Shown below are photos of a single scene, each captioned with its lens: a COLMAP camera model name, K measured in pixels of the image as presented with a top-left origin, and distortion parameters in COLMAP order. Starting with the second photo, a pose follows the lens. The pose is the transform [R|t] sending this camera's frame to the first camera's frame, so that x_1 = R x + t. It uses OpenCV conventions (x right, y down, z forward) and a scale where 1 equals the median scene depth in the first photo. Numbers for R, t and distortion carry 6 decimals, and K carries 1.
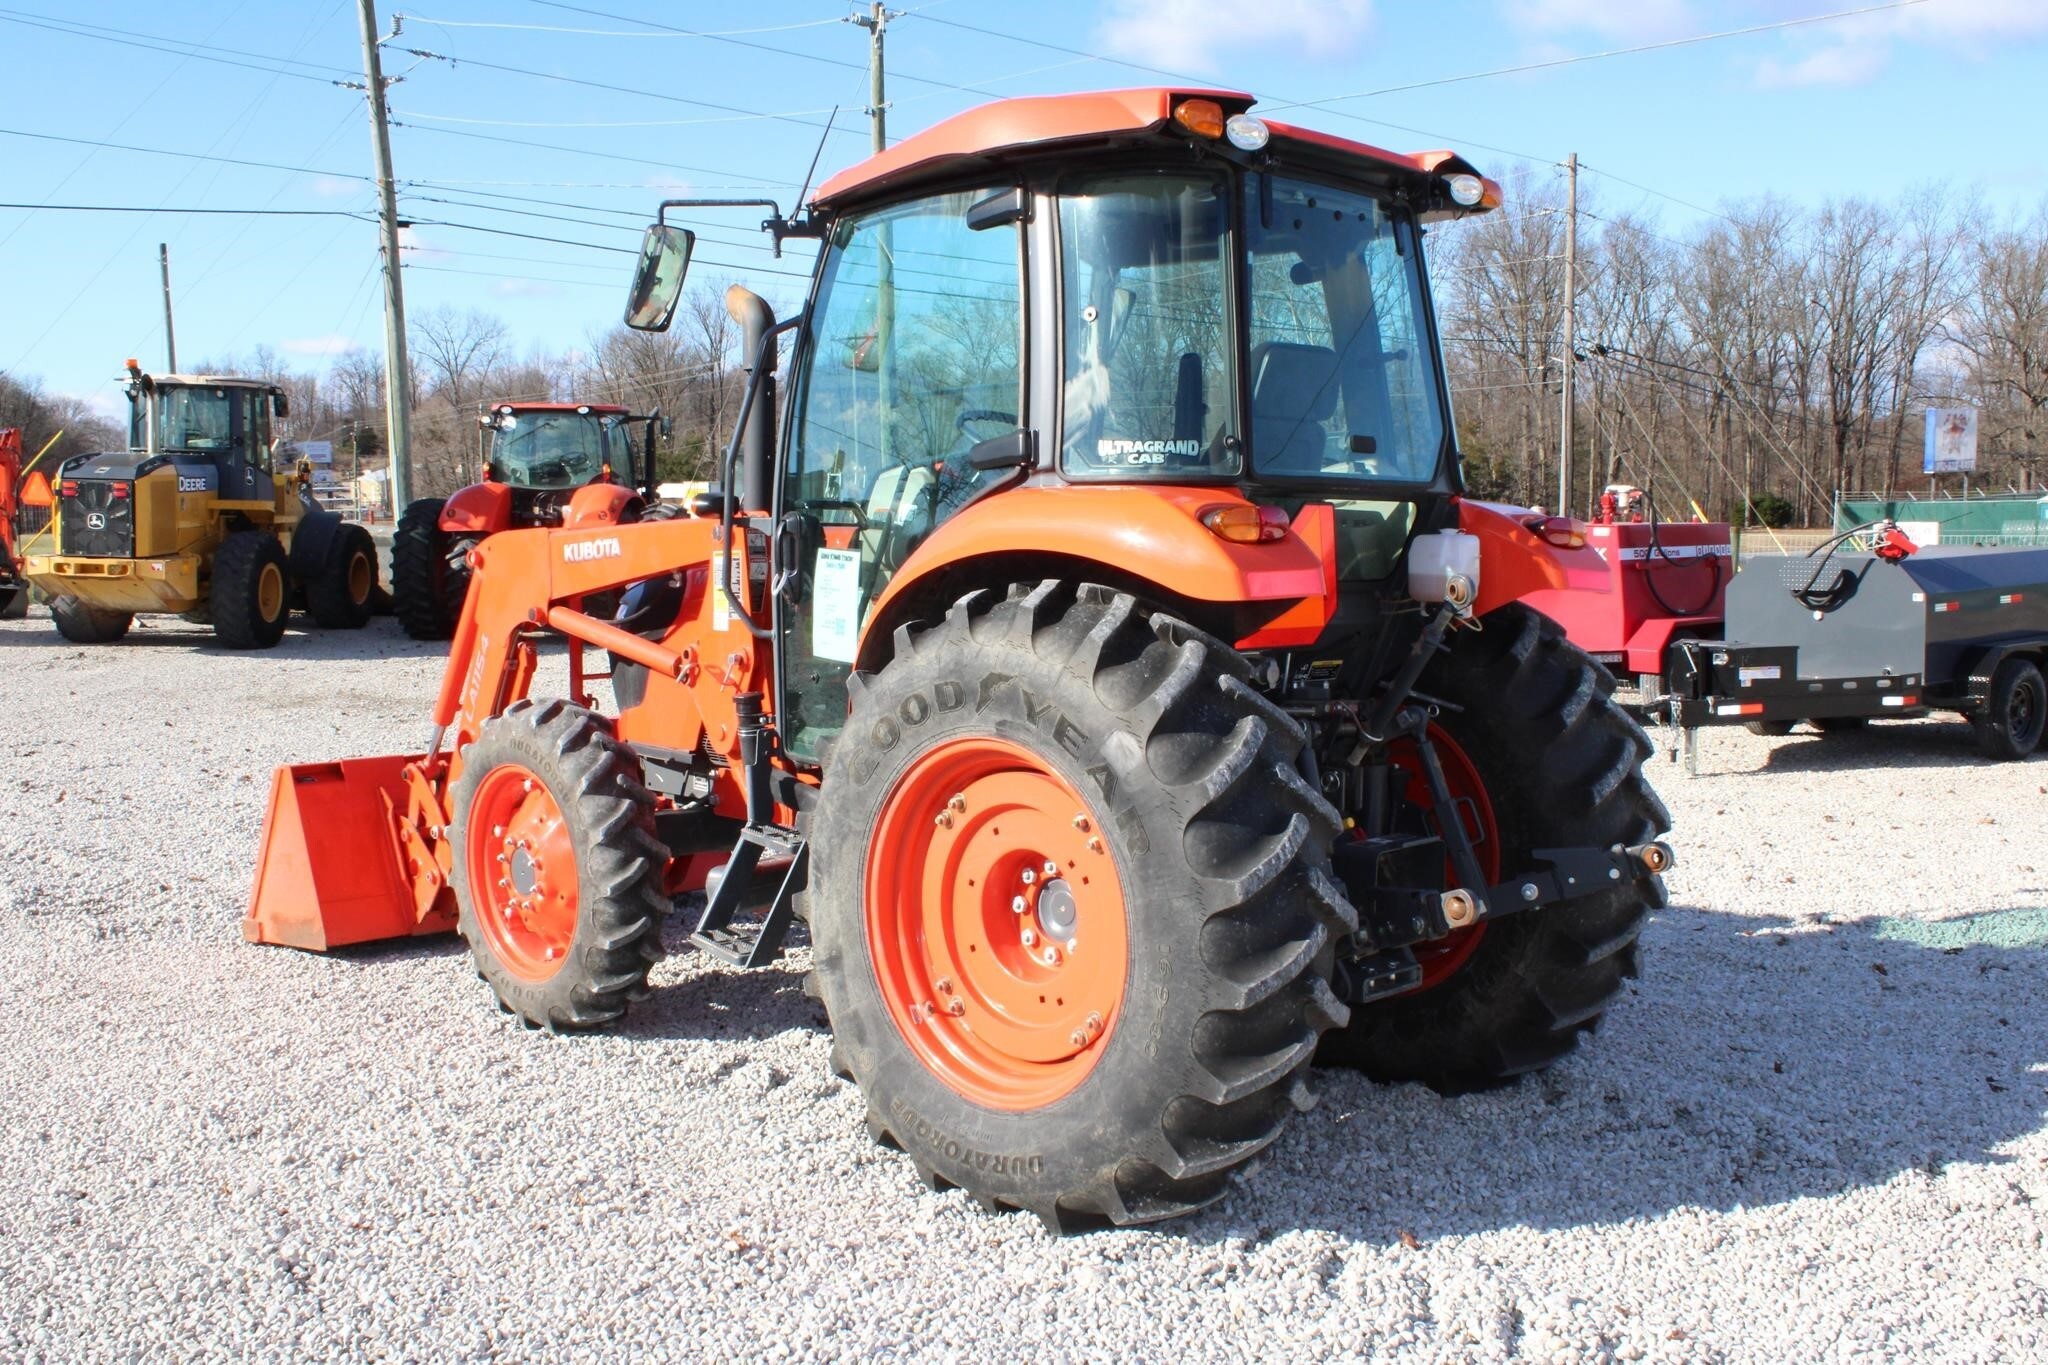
lens RADIAL K [[2023.2, 0, 1086.5], [0, 2023.2, 687.0], [0, 0, 1]] dist [-0.094554, 0.001962]
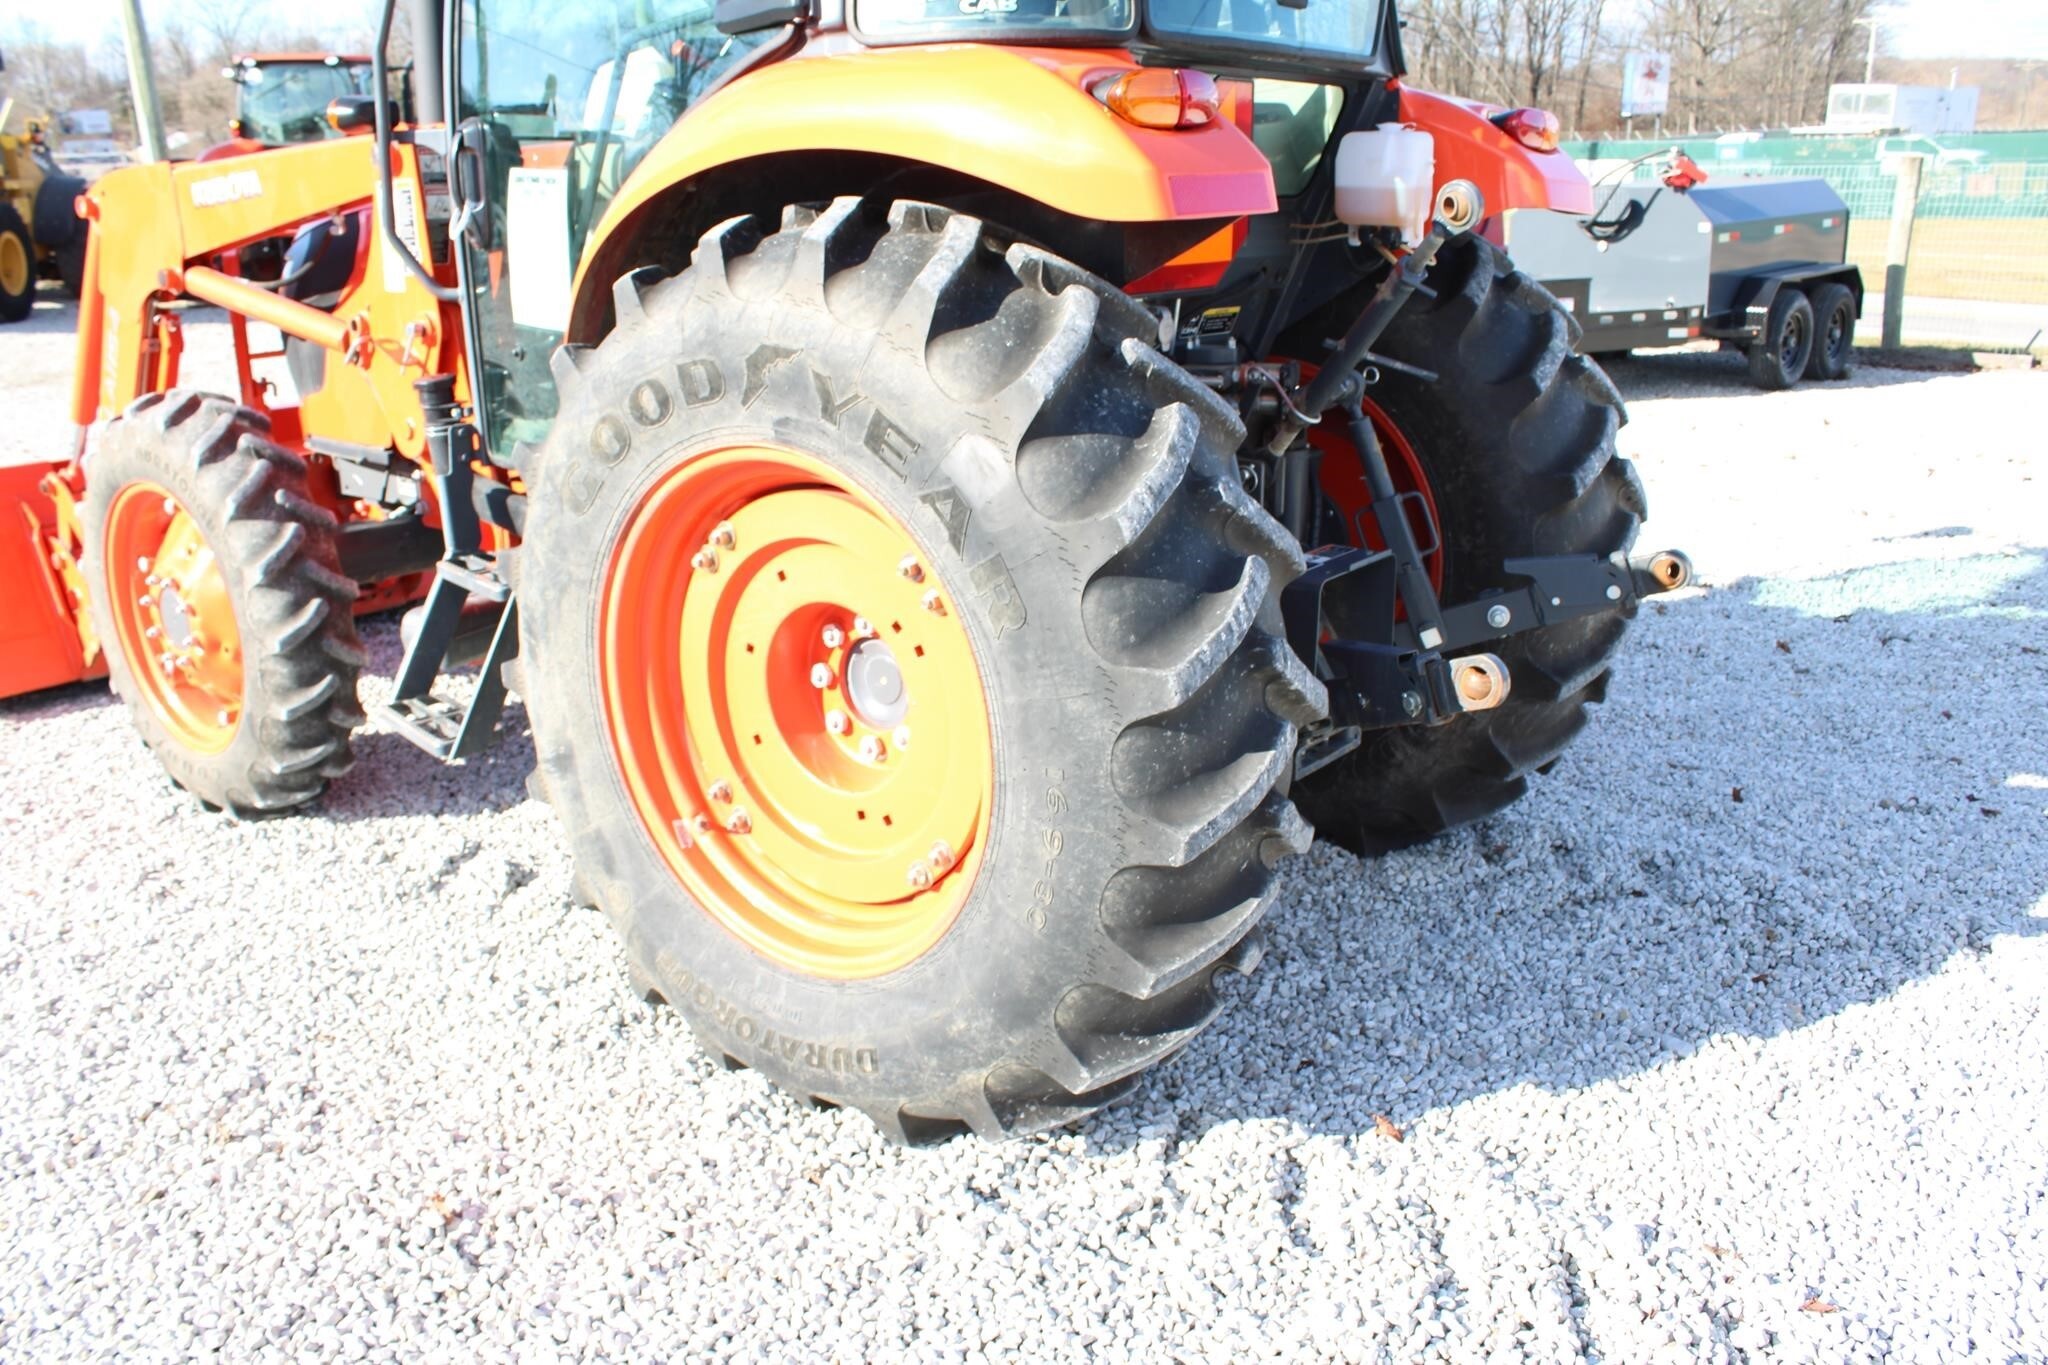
lens RADIAL K [[1704.8, 0, 1039.0], [0, 1704.8, 686.0], [0, 0, 1]] dist [-0.165949, 0.142367]
pose [[0.993747, -0.046542, 0.101496, -0.016966], [0.023891, 0.976564, 0.213895, -0.012132], [-0.109072, -0.210133, 0.971570, 0.395396]]
